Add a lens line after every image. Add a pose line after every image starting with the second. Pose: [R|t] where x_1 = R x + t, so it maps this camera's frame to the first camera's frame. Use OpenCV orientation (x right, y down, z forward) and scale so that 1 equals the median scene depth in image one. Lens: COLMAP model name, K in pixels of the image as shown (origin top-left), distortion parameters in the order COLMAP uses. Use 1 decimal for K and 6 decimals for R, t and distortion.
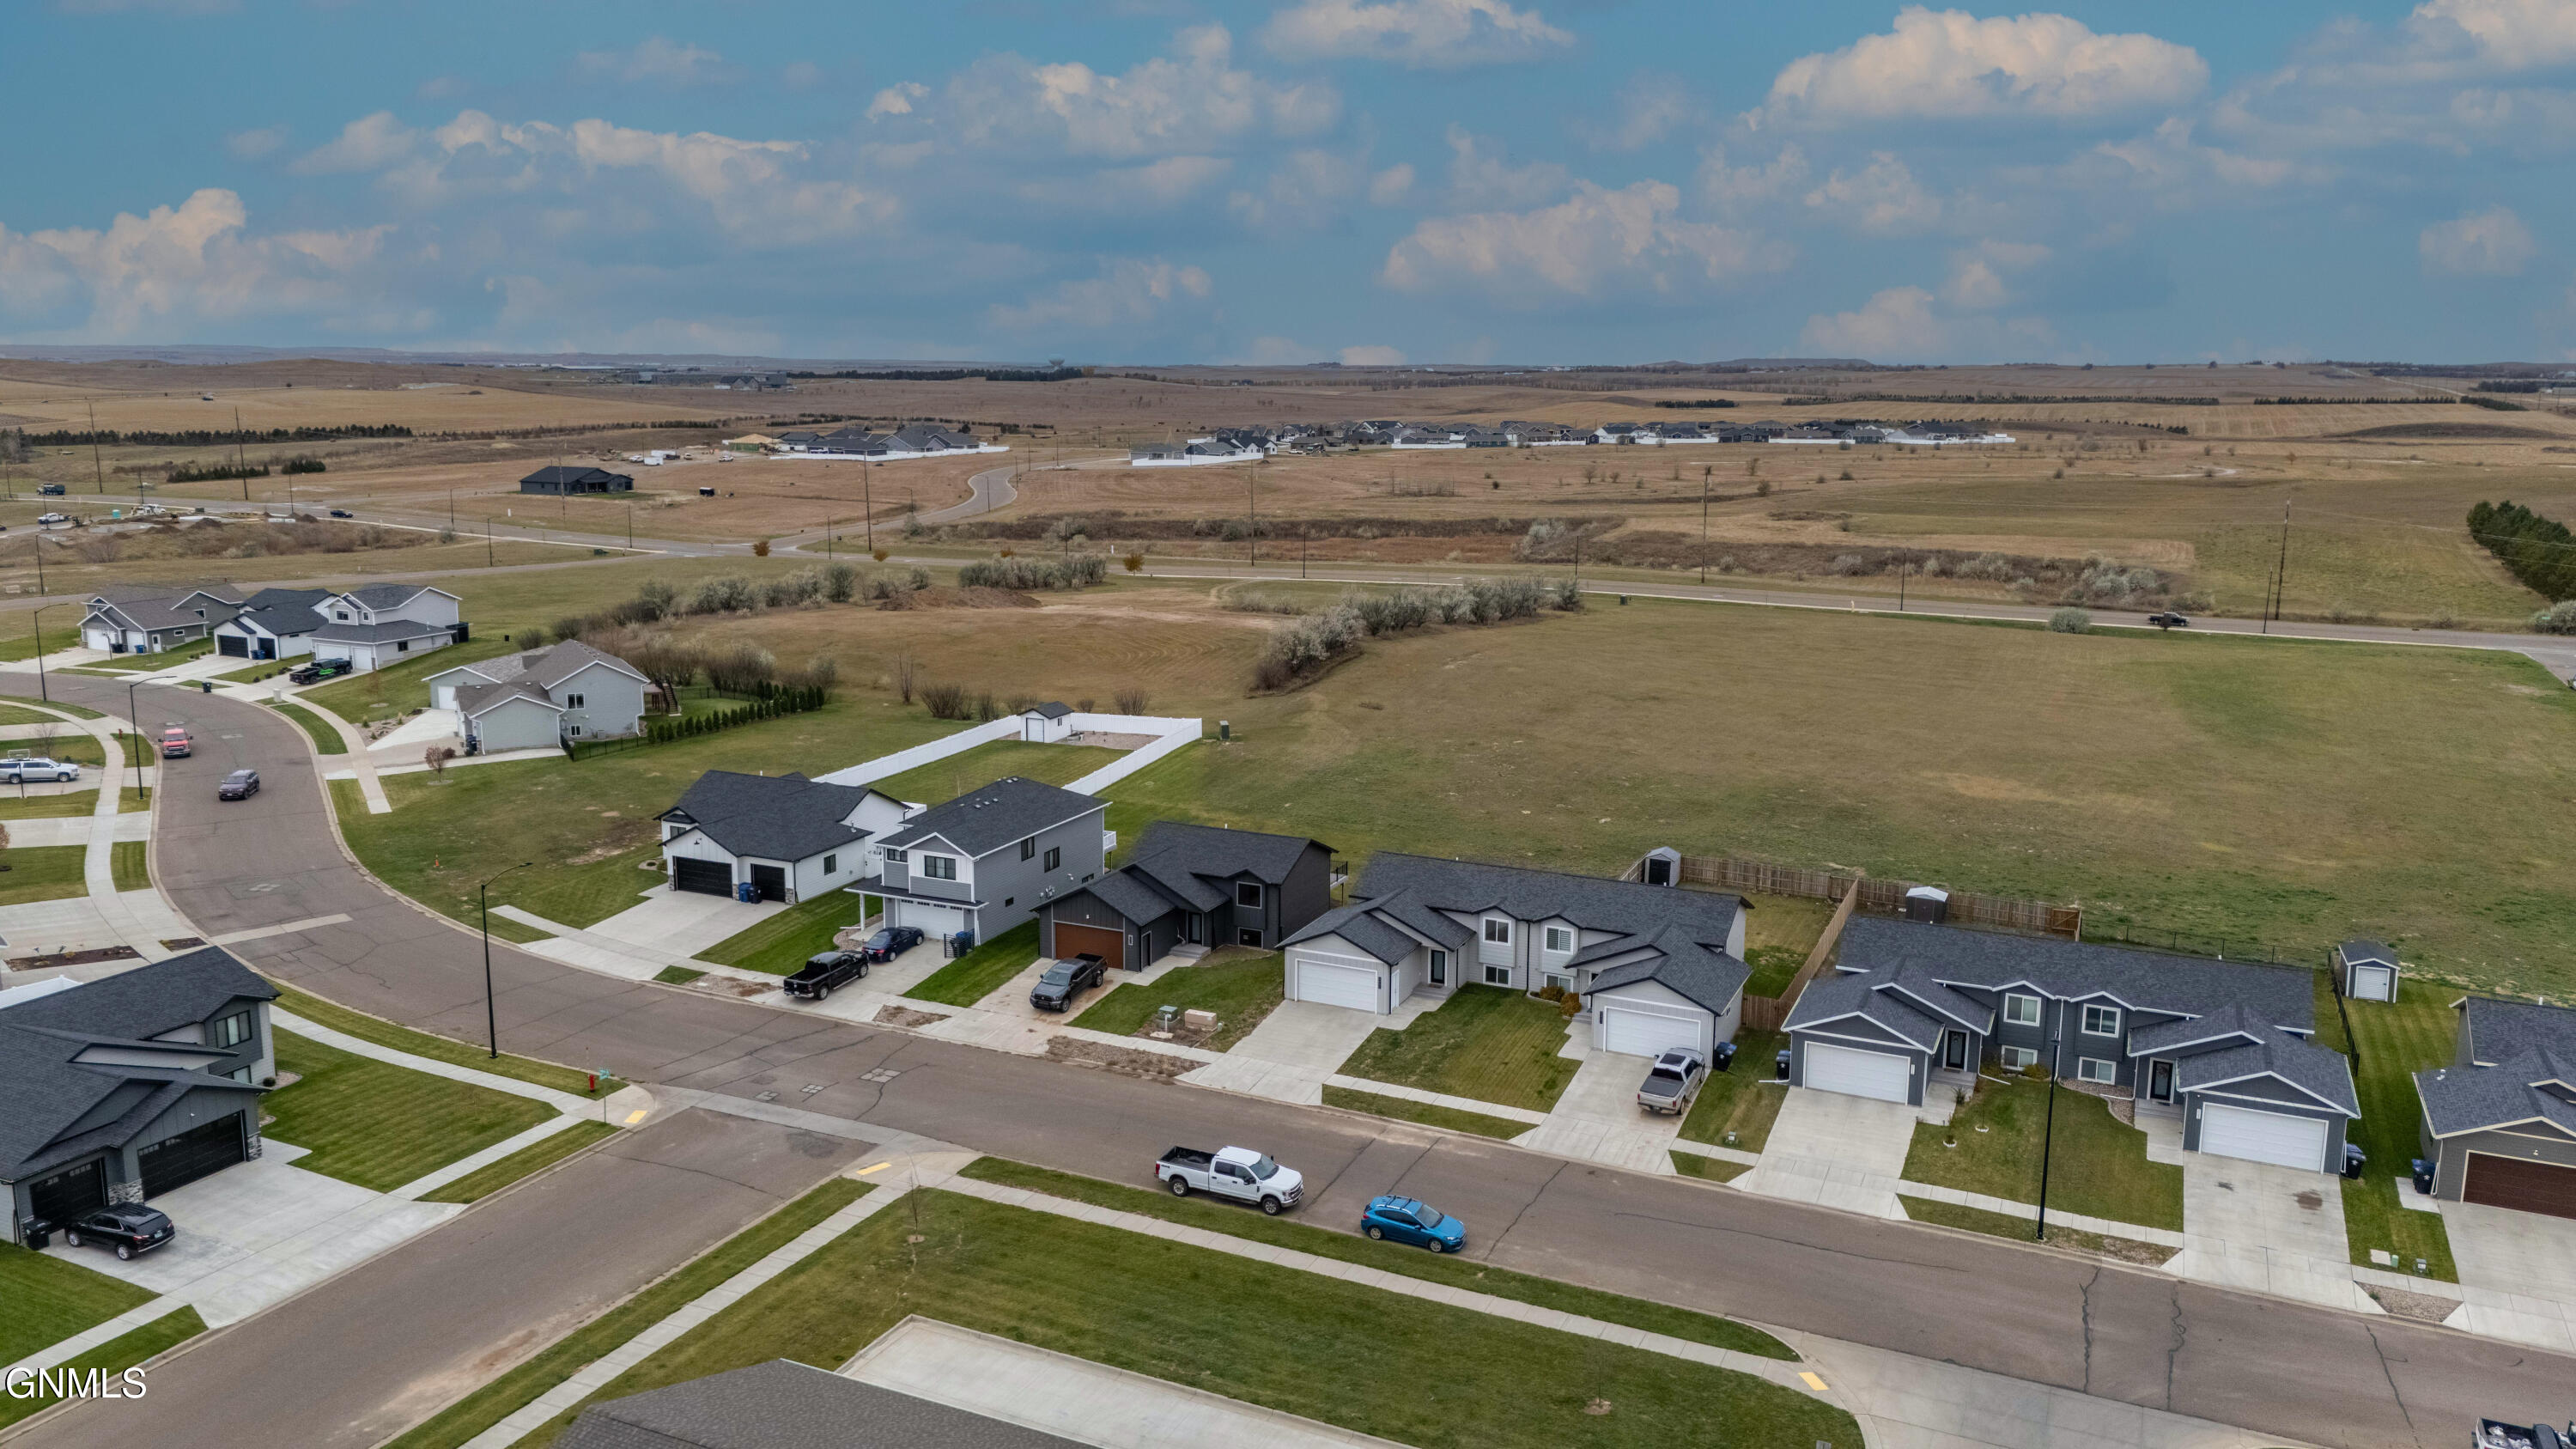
lens RADIAL K [[1910.5, 0, 1299.6], [0, 1910.5, 716.1], [0, 0, 1]] dist [0.072325, -0.081127]
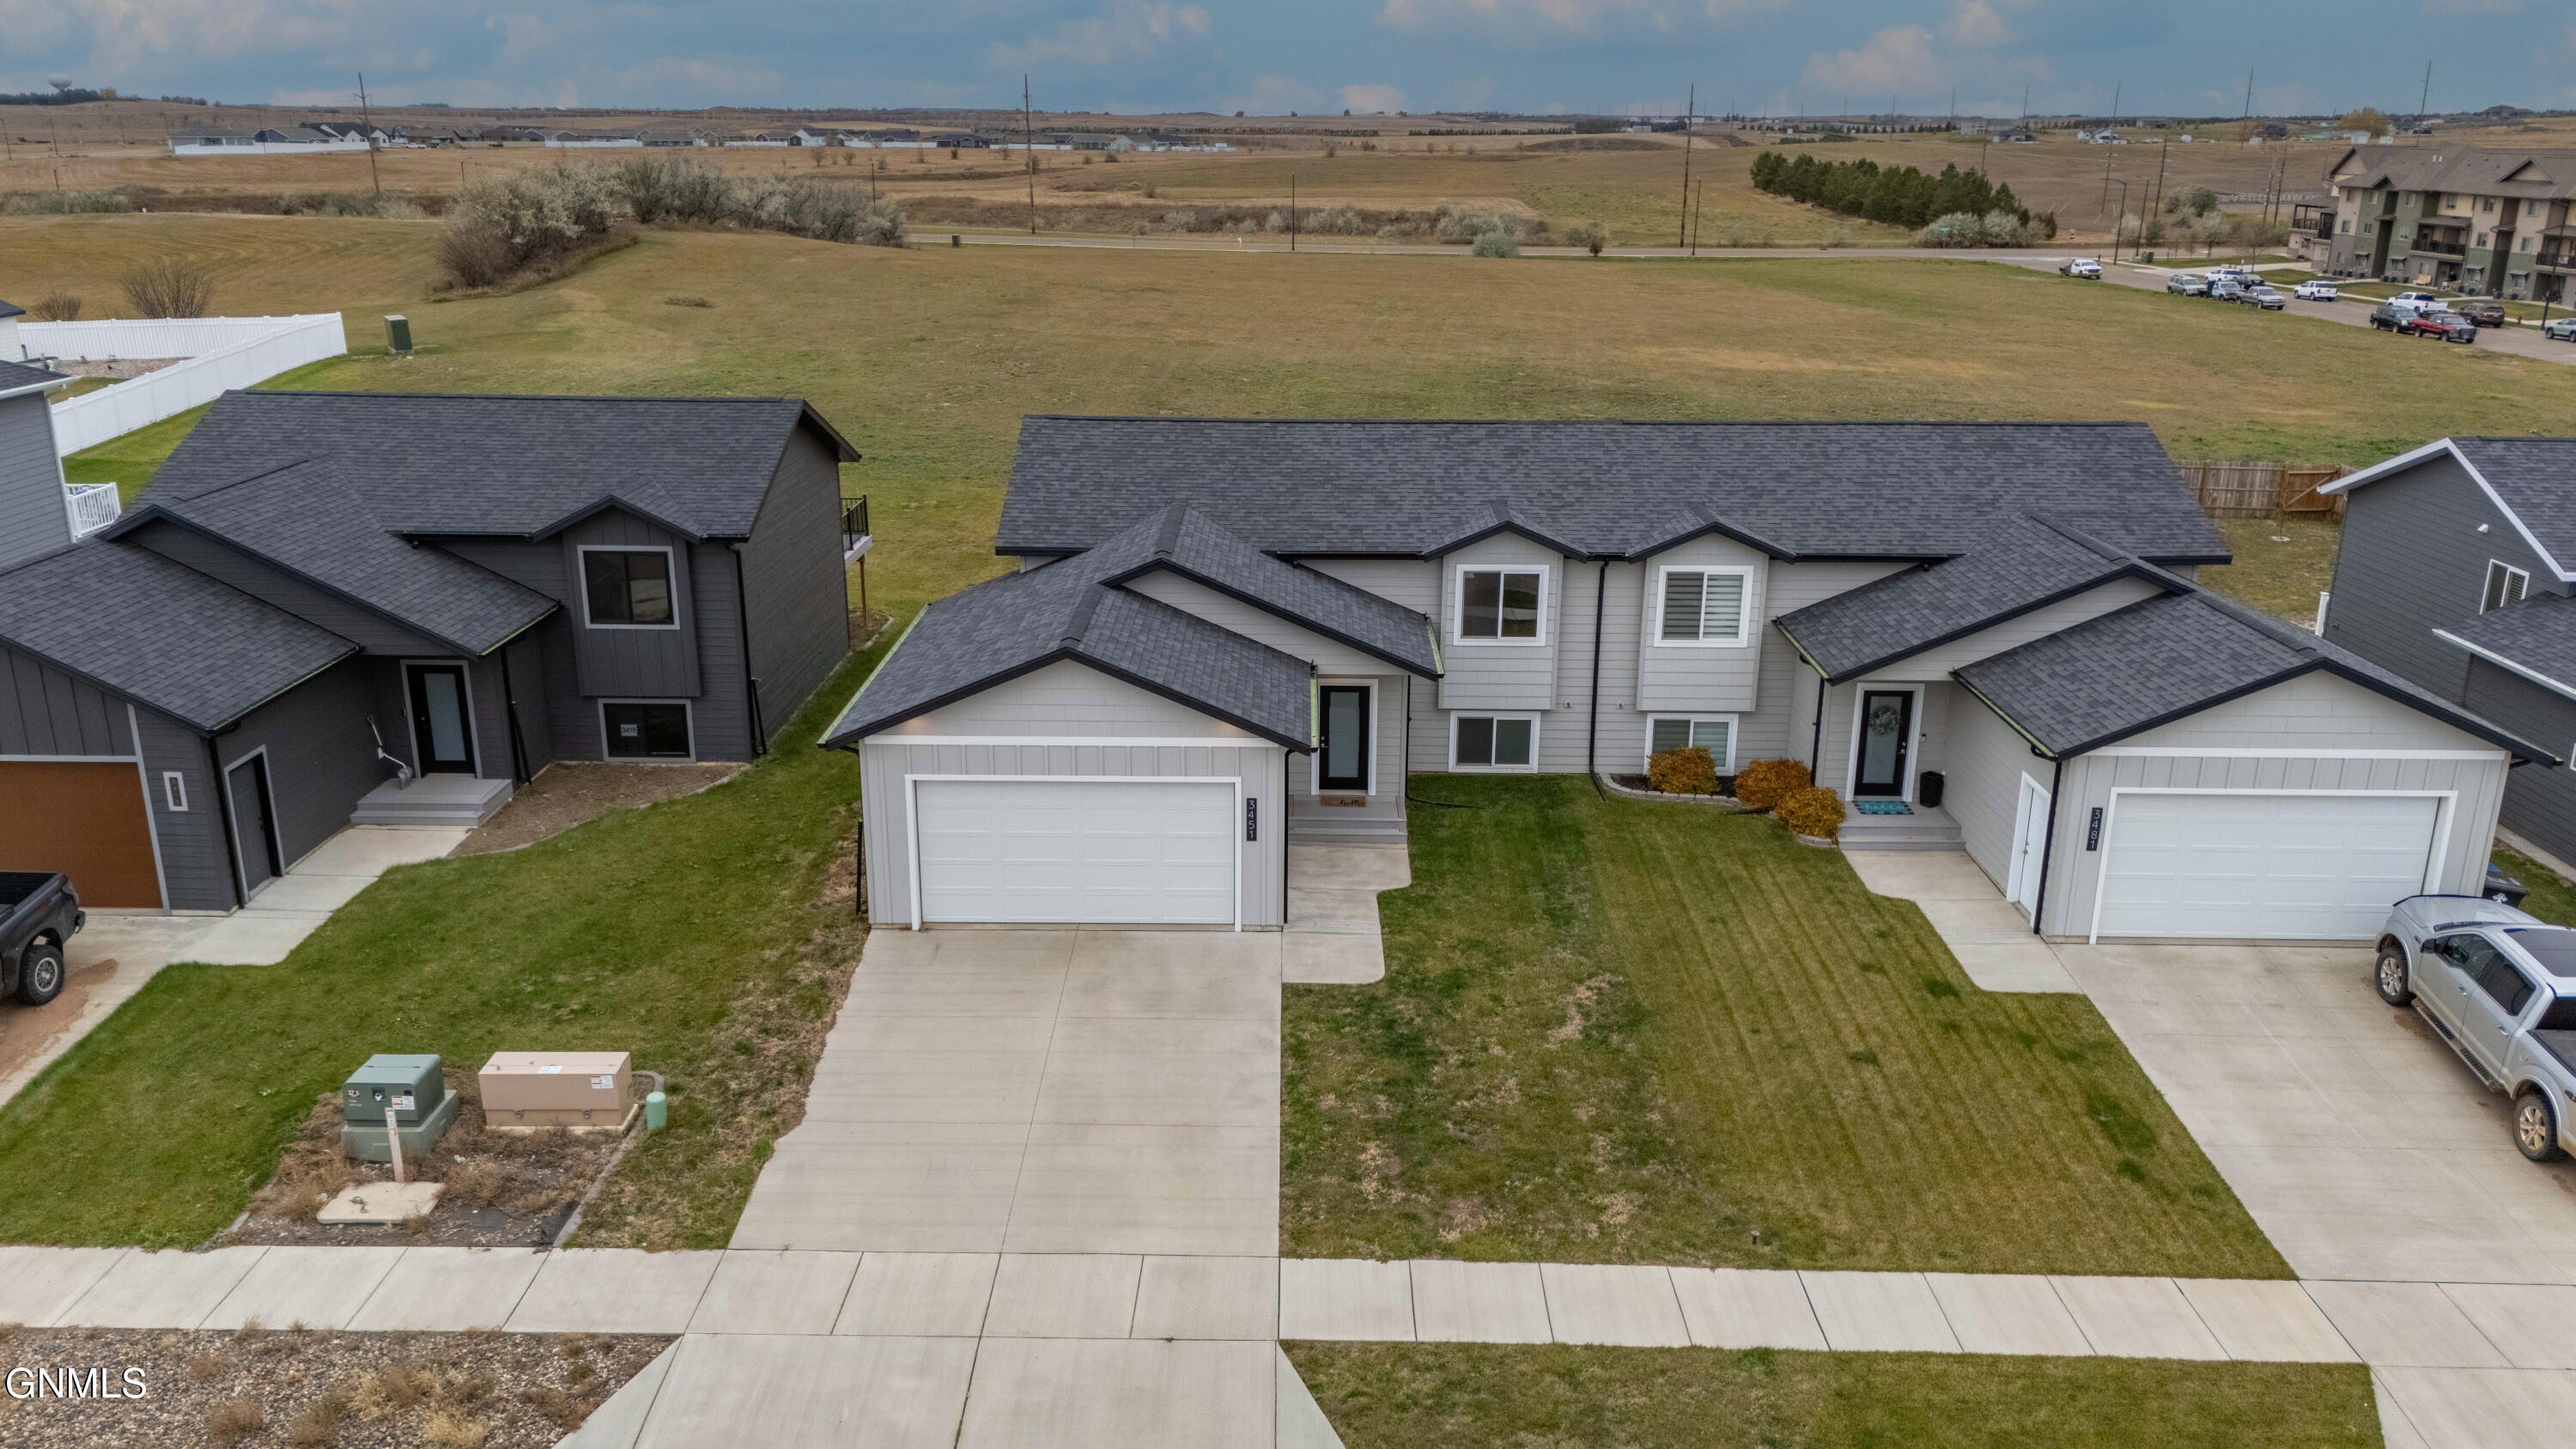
lens RADIAL K [[1910.5, 0, 1299.6], [0, 1910.5, 716.1], [0, 0, 1]] dist [0.072325, -0.081127]
pose [[0.913281, -0.122752, 0.388395, -0.050476], [0.076094, 0.988141, 0.133371, 0.082865], [-0.400160, -0.092251, 0.911790, 0.696761]]
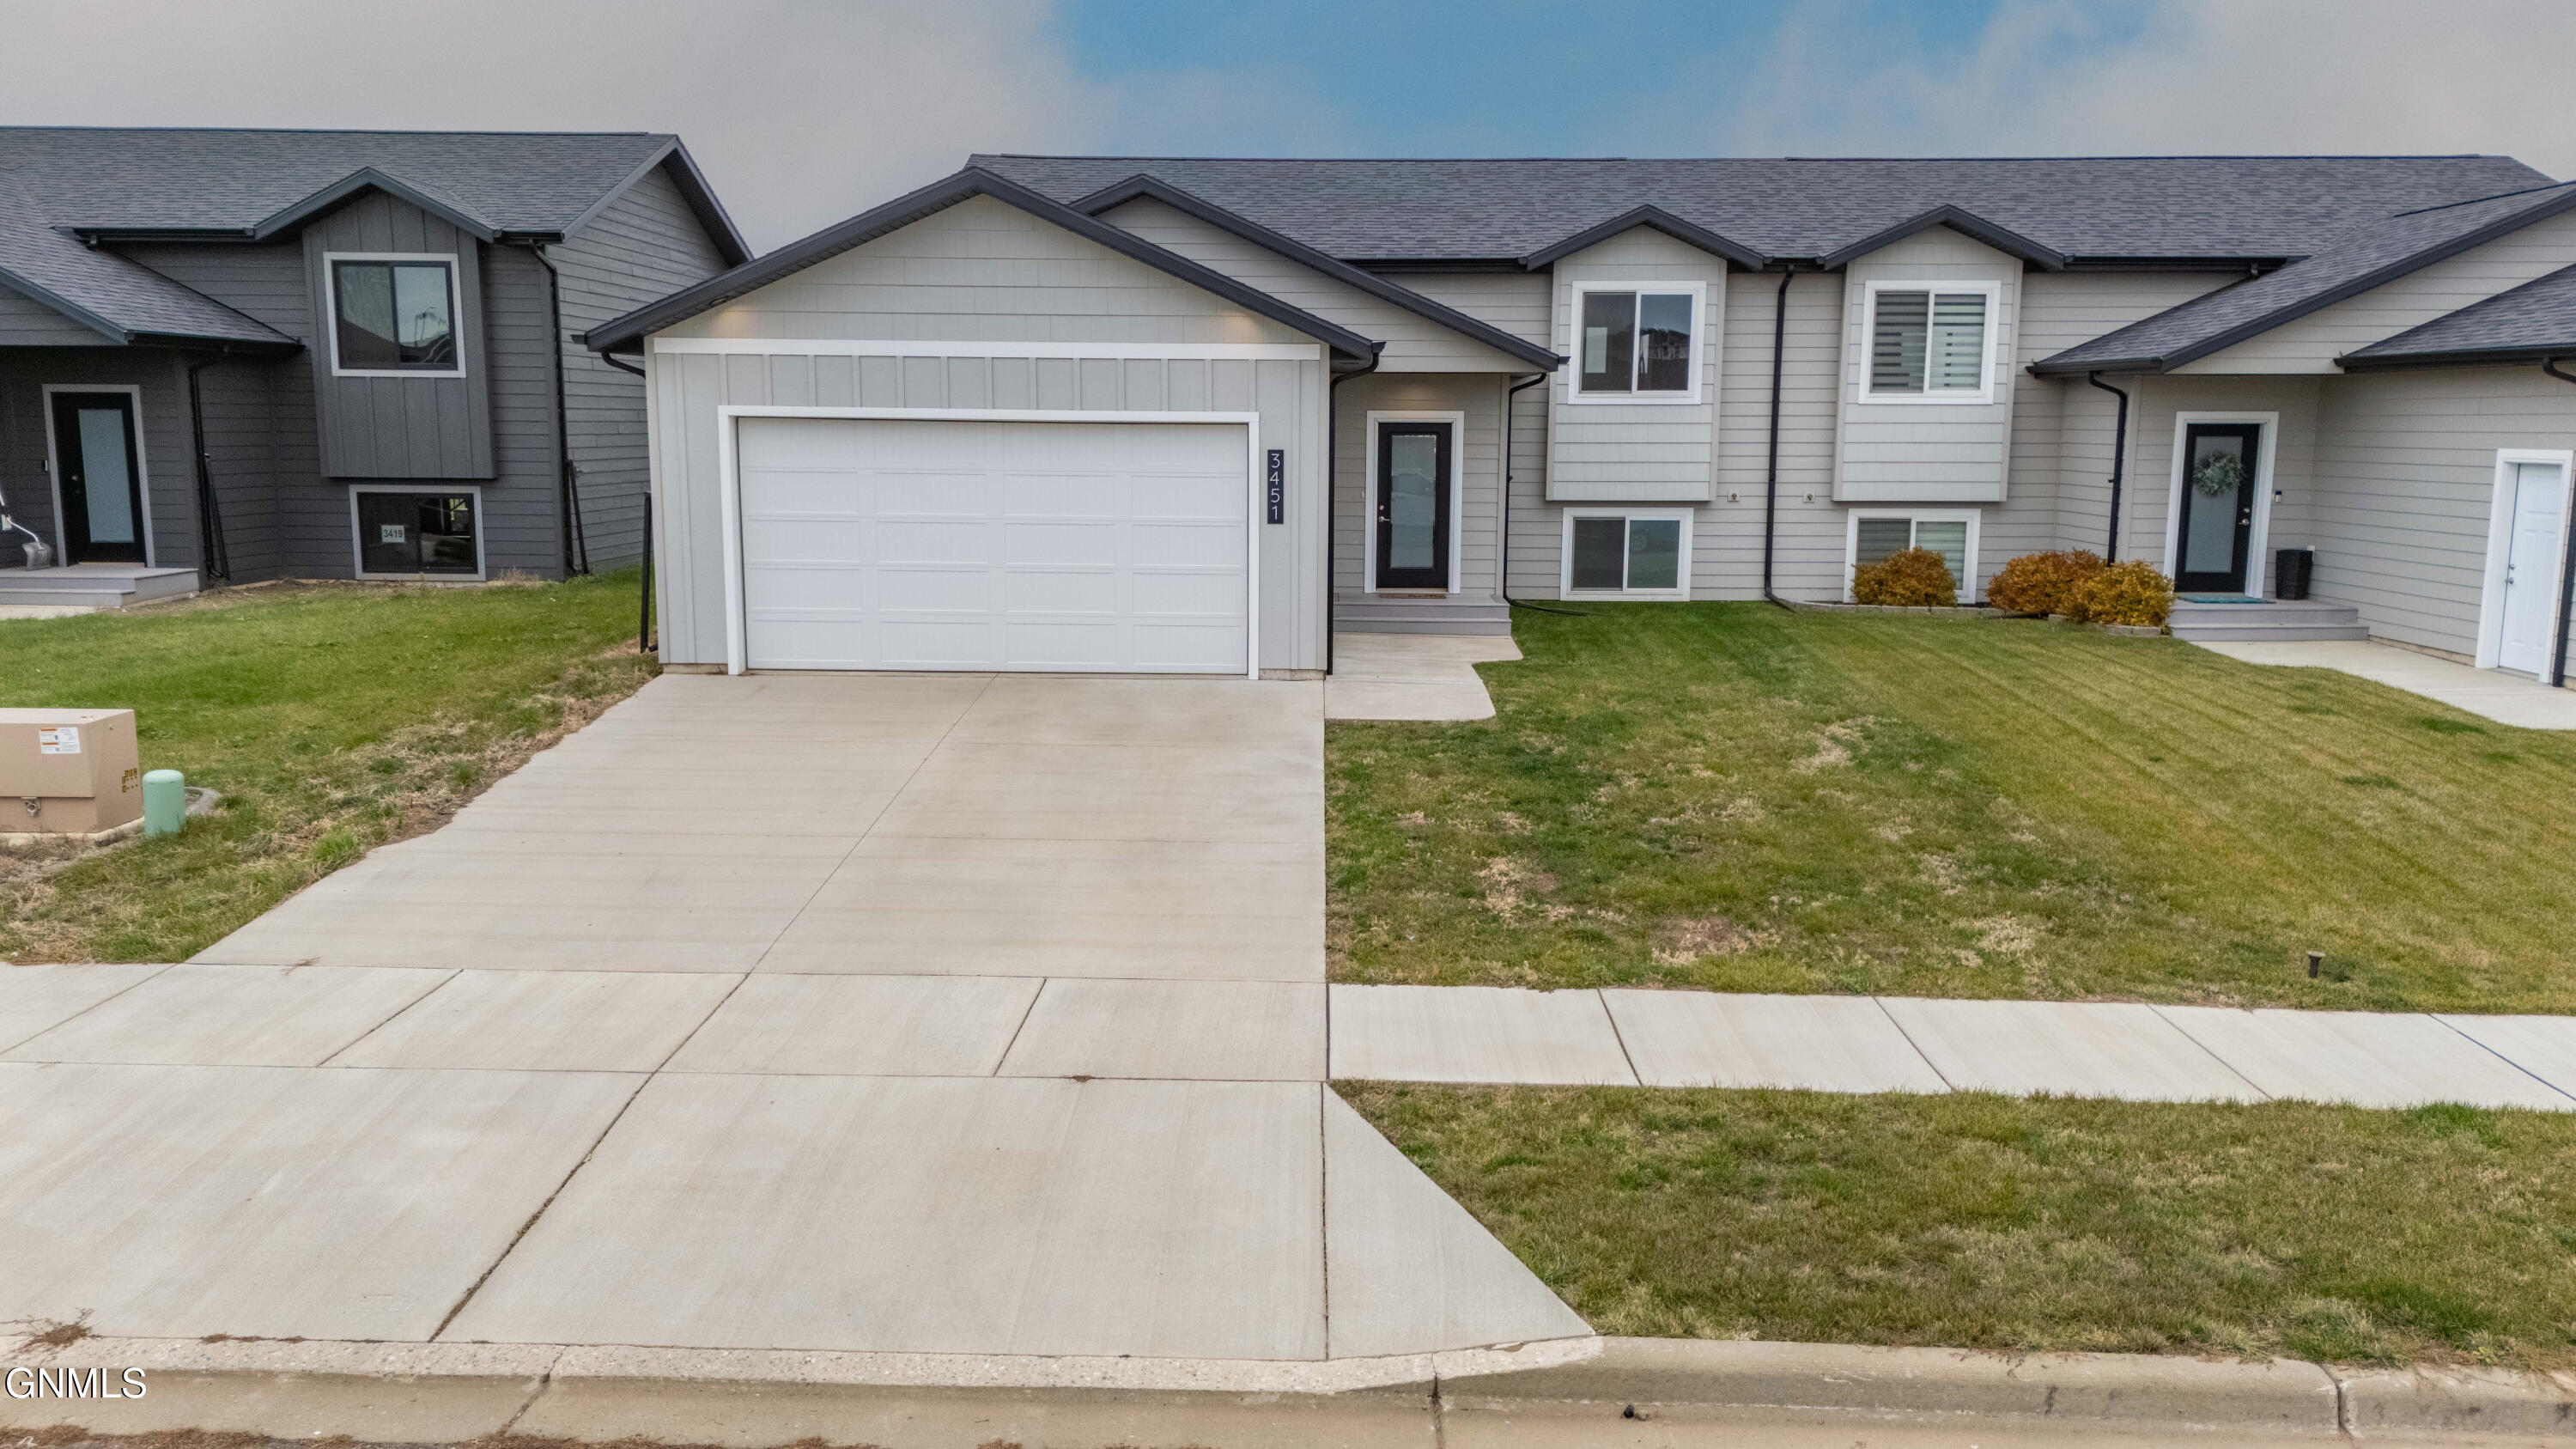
lens RADIAL K [[1910.5, 0, 1299.6], [0, 1910.5, 716.1], [0, 0, 1]] dist [0.072325, -0.081127]
pose [[0.919792, -0.065326, 0.386931, -0.020403], [0.076593, 0.996968, -0.013754, 0.150015], [-0.384859, 0.042287, 0.922006, 0.782702]]
